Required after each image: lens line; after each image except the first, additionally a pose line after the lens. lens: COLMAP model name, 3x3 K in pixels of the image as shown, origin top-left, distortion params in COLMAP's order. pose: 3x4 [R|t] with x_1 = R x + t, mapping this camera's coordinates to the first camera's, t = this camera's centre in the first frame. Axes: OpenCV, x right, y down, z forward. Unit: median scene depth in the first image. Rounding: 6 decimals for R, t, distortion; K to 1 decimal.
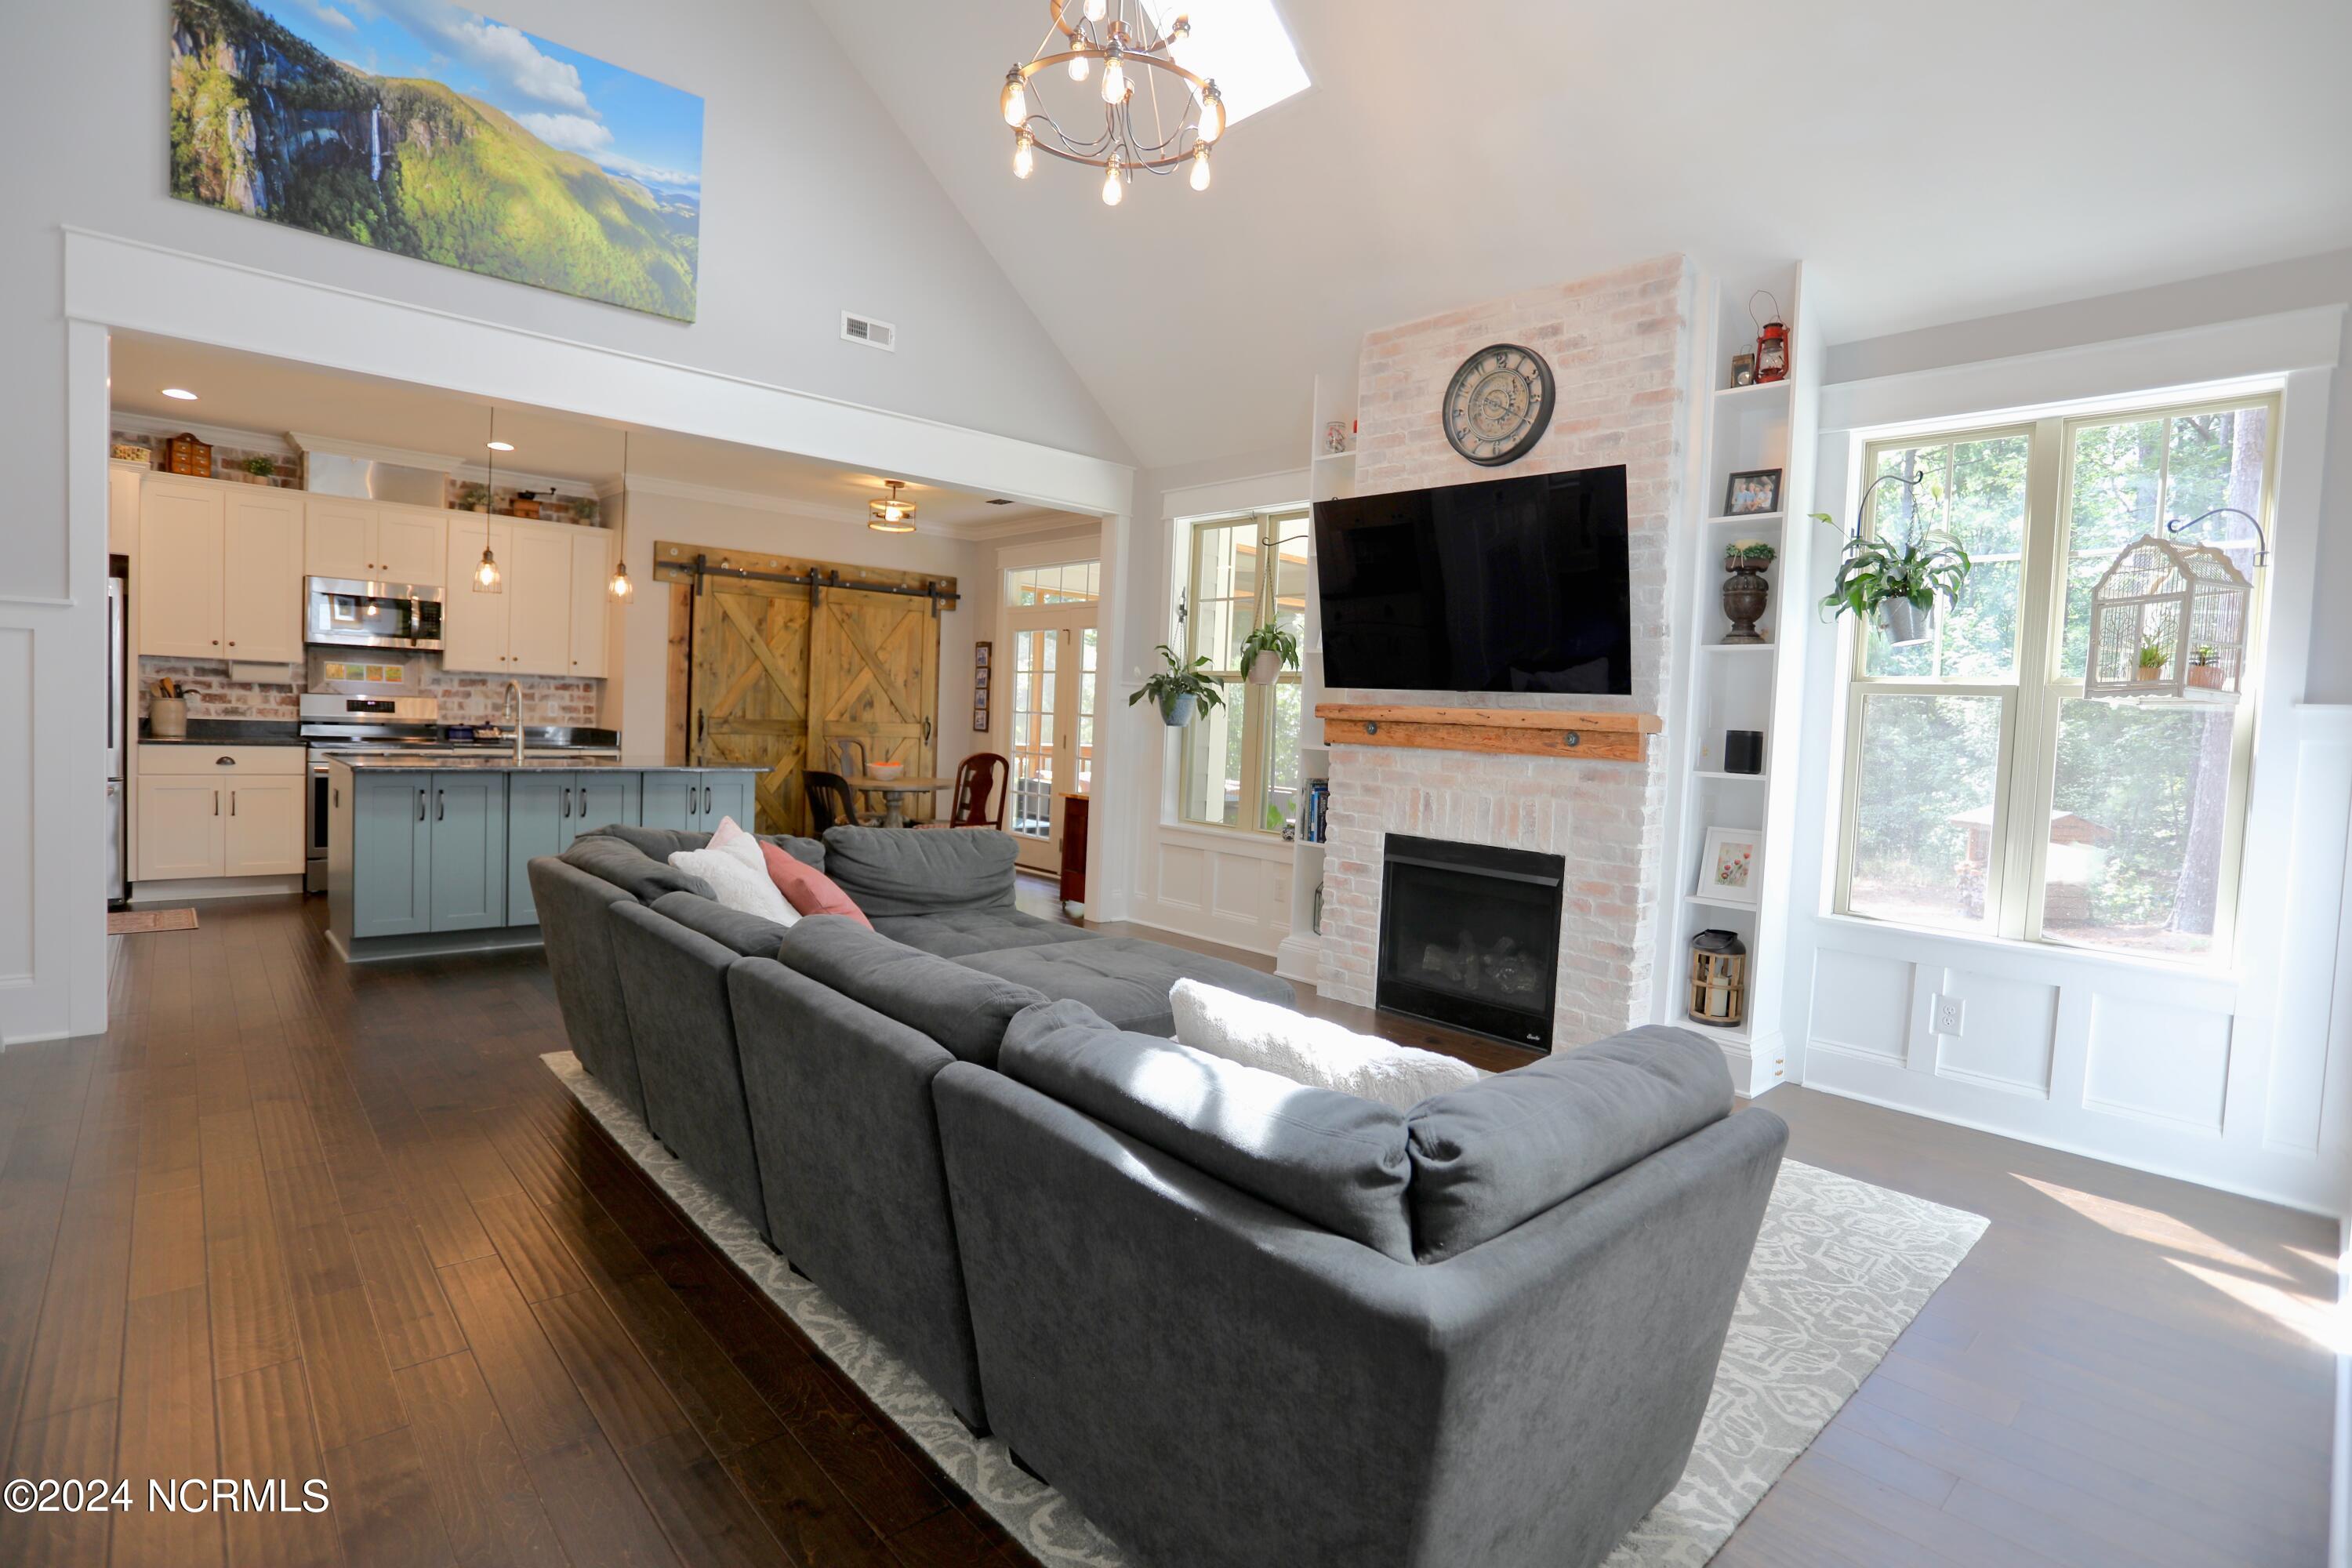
lens RADIAL K [[1139.2, 0, 1178.6], [0, 1139.2, 771.6], [0, 0, 1]] dist [-0.066902, 0.026075]
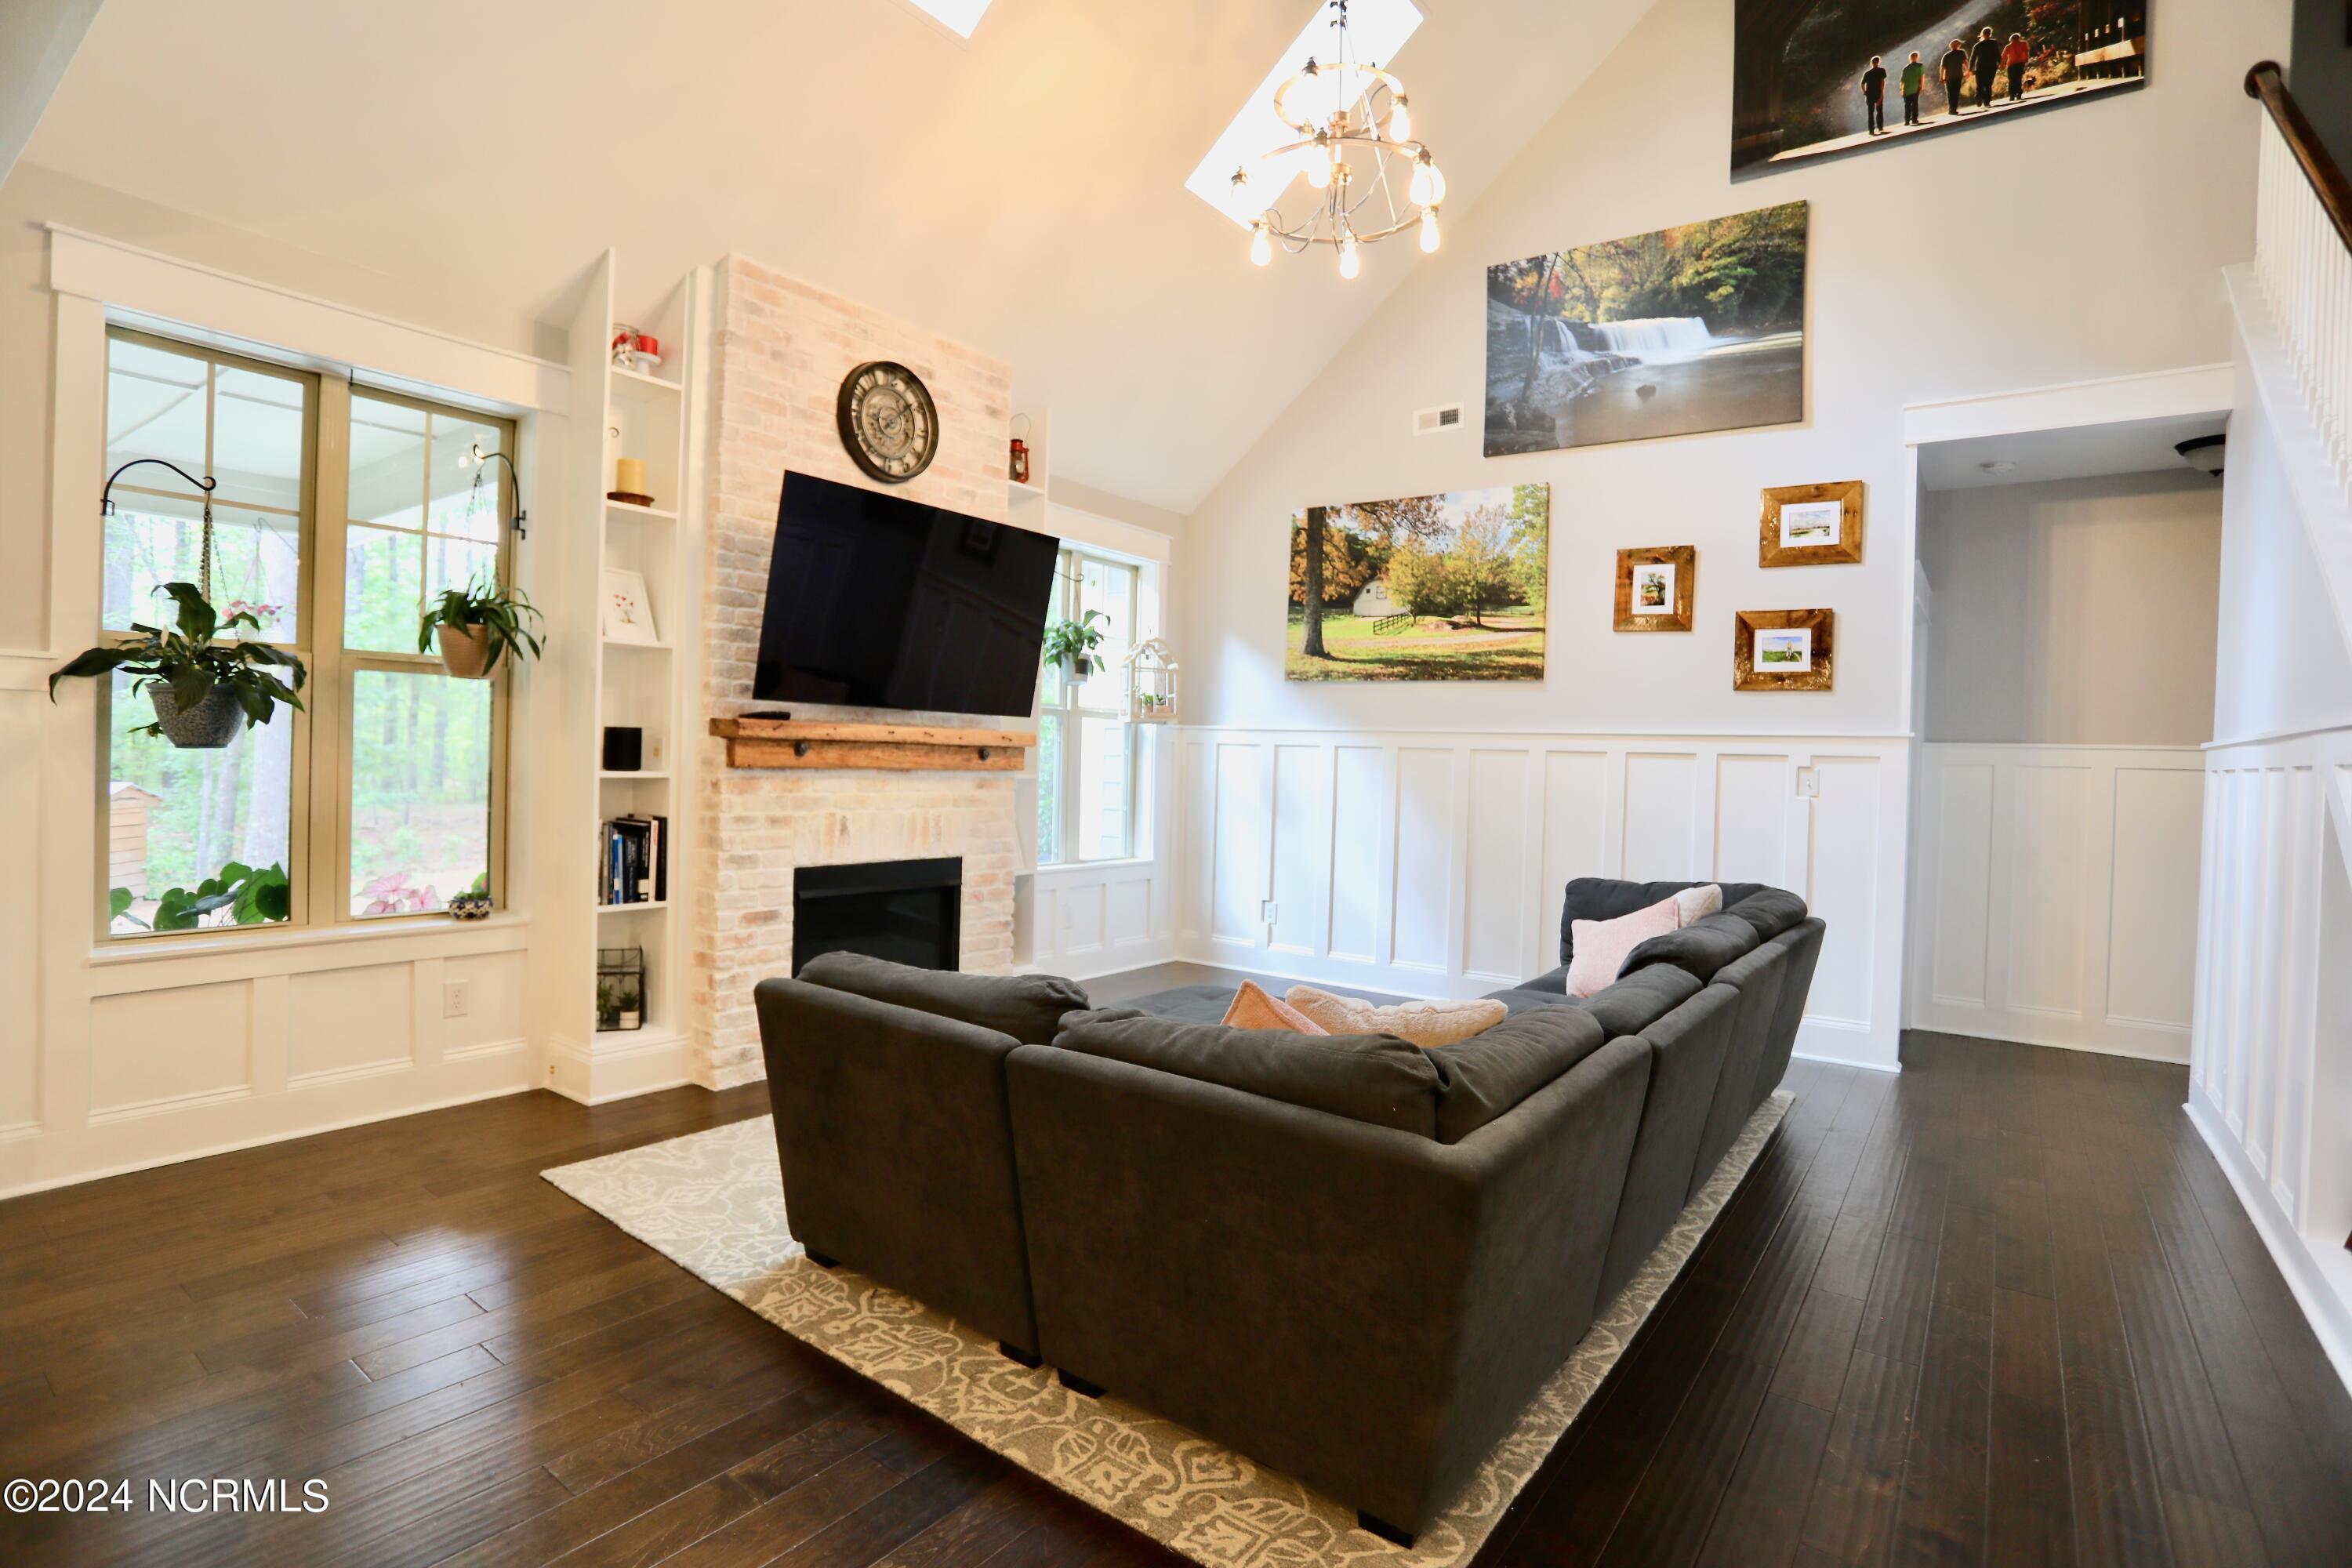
lens RADIAL K [[1139.2, 0, 1172.9], [0, 1139.2, 764.2], [0, 0, 1]] dist [-0.066902, 0.026075]
pose [[-0.179374, -0.059318, 0.981991, -0.770528], [0.008986, 0.998040, 0.061929, -0.082268], [-0.983740, 0.019933, -0.178489, 0.941363]]
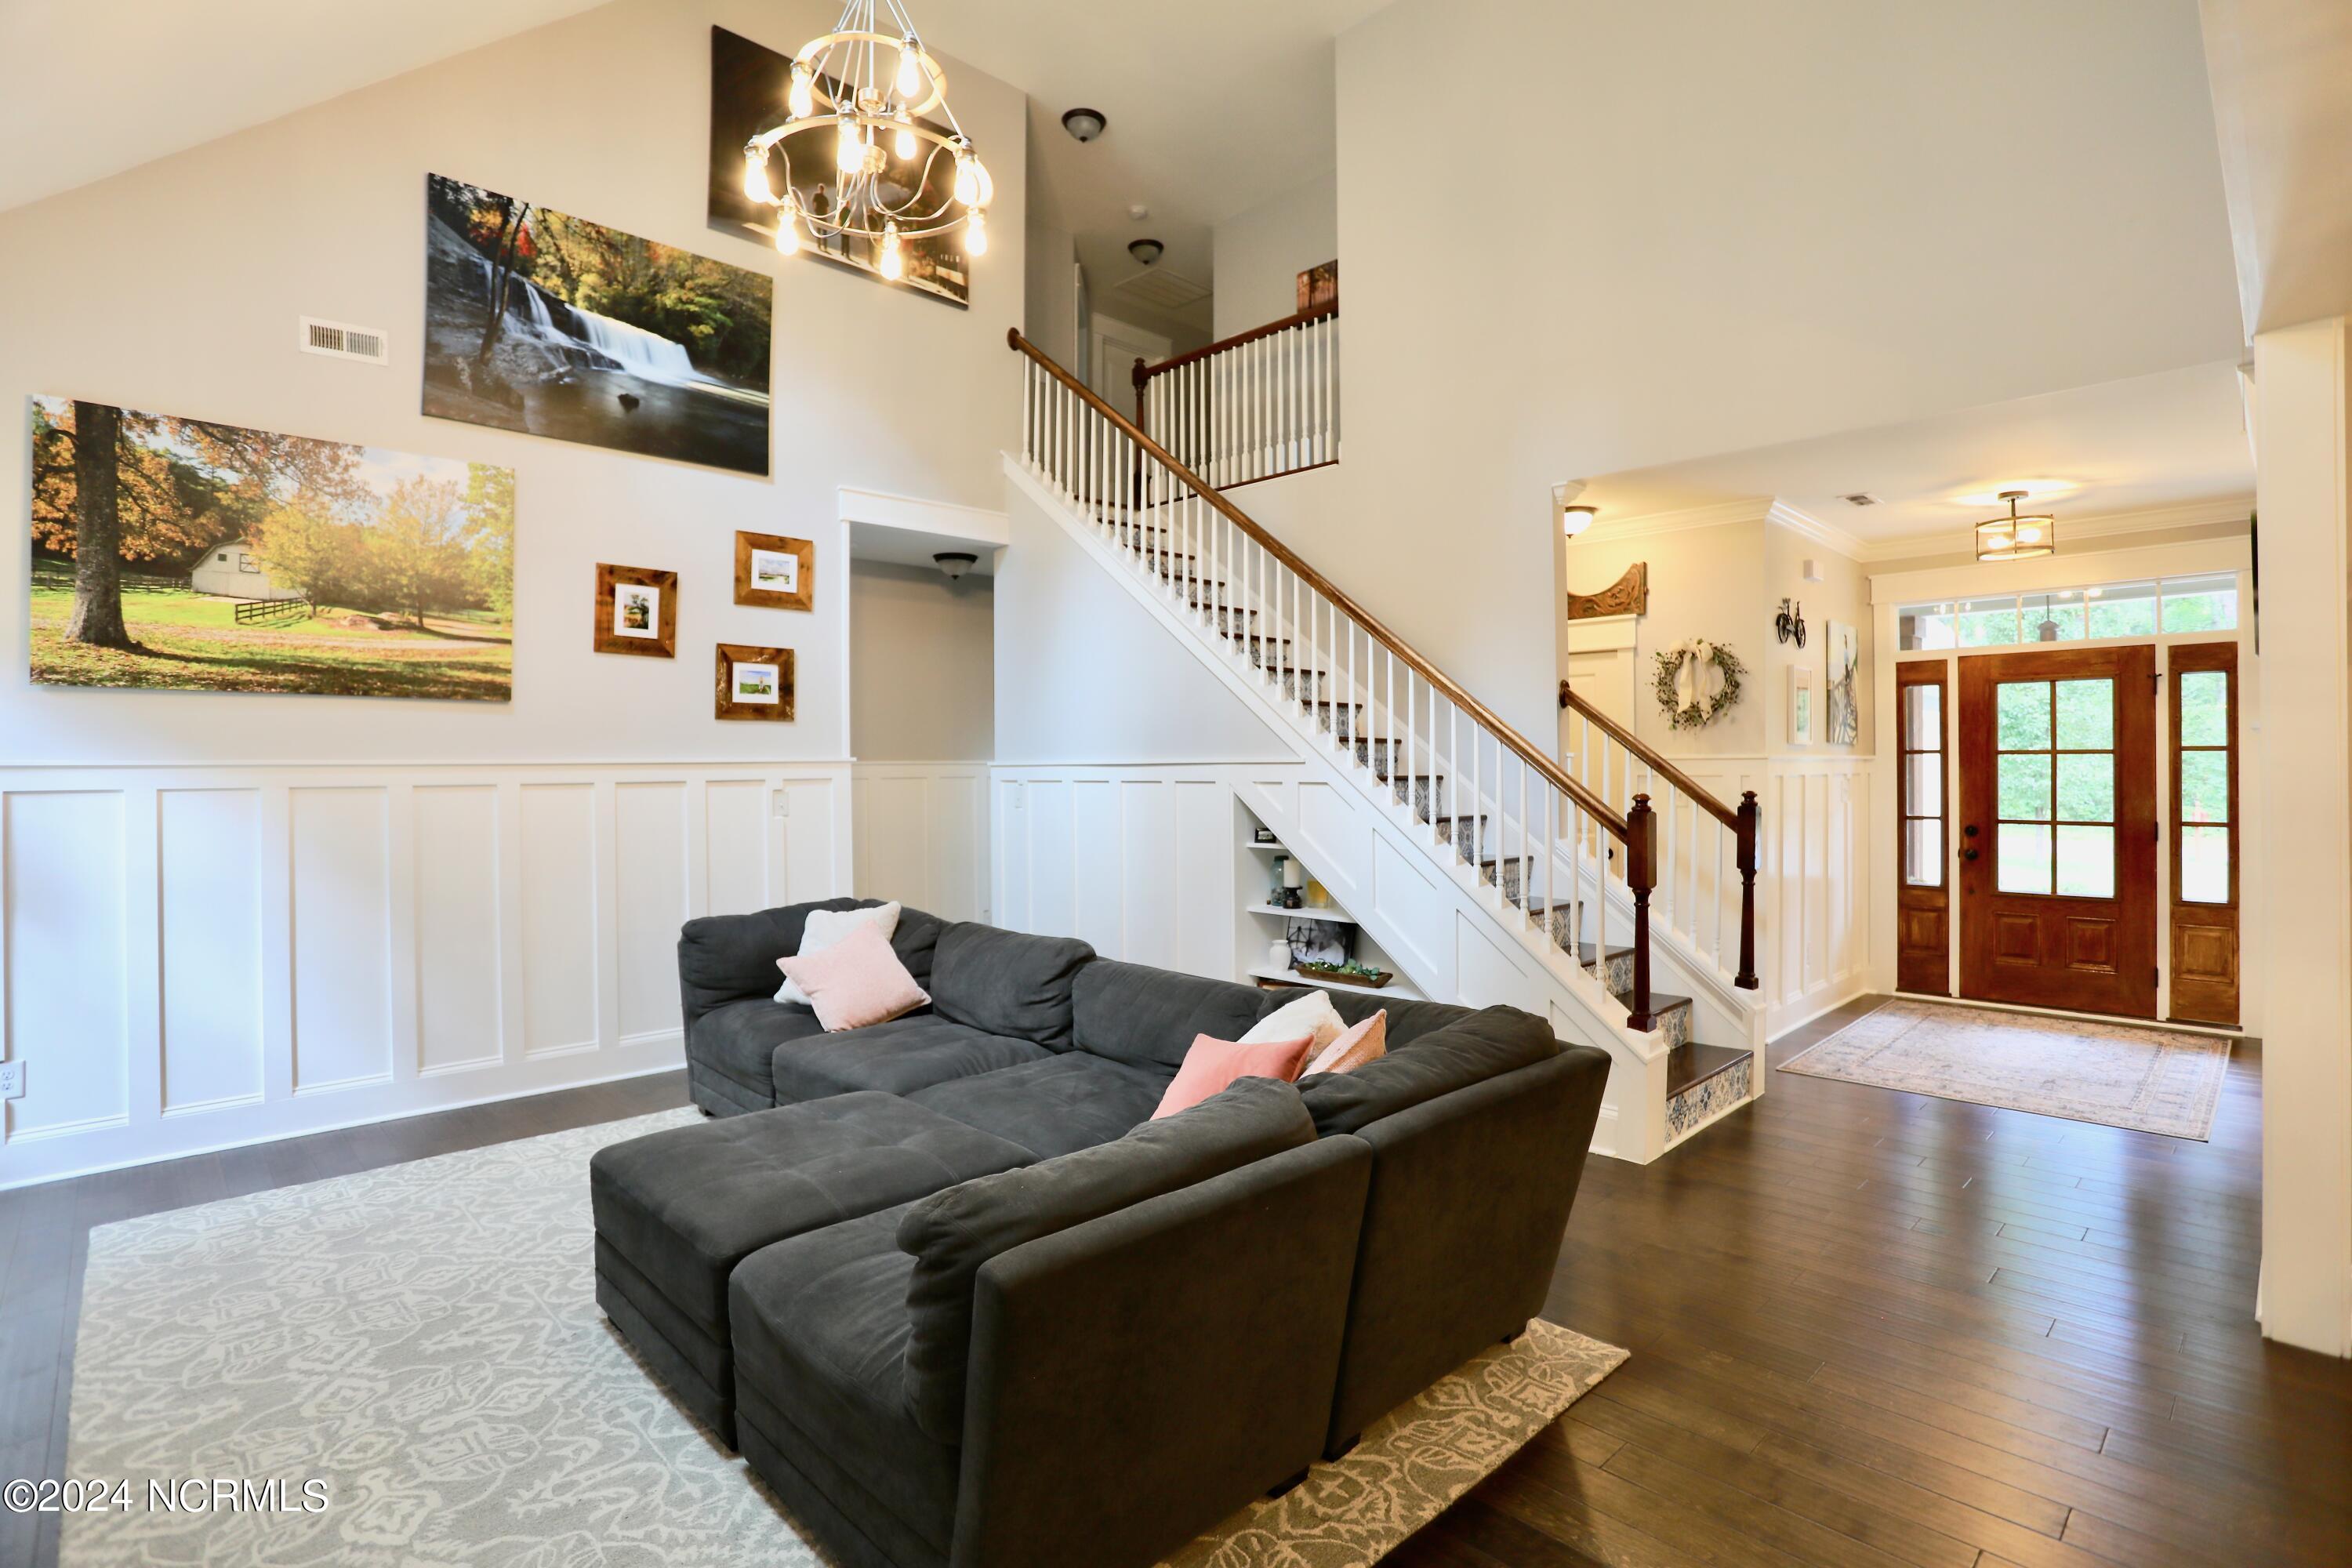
lens RADIAL K [[1139.2, 0, 1174.4], [0, 1139.2, 765.7], [0, 0, 1]] dist [-0.066902, 0.026075]
pose [[-0.999054, -0.038808, -0.019624, -0.218356], [-0.039700, 0.998090, 0.047324, -0.107733], [0.017750, 0.048059, -0.998687, 1.371116]]
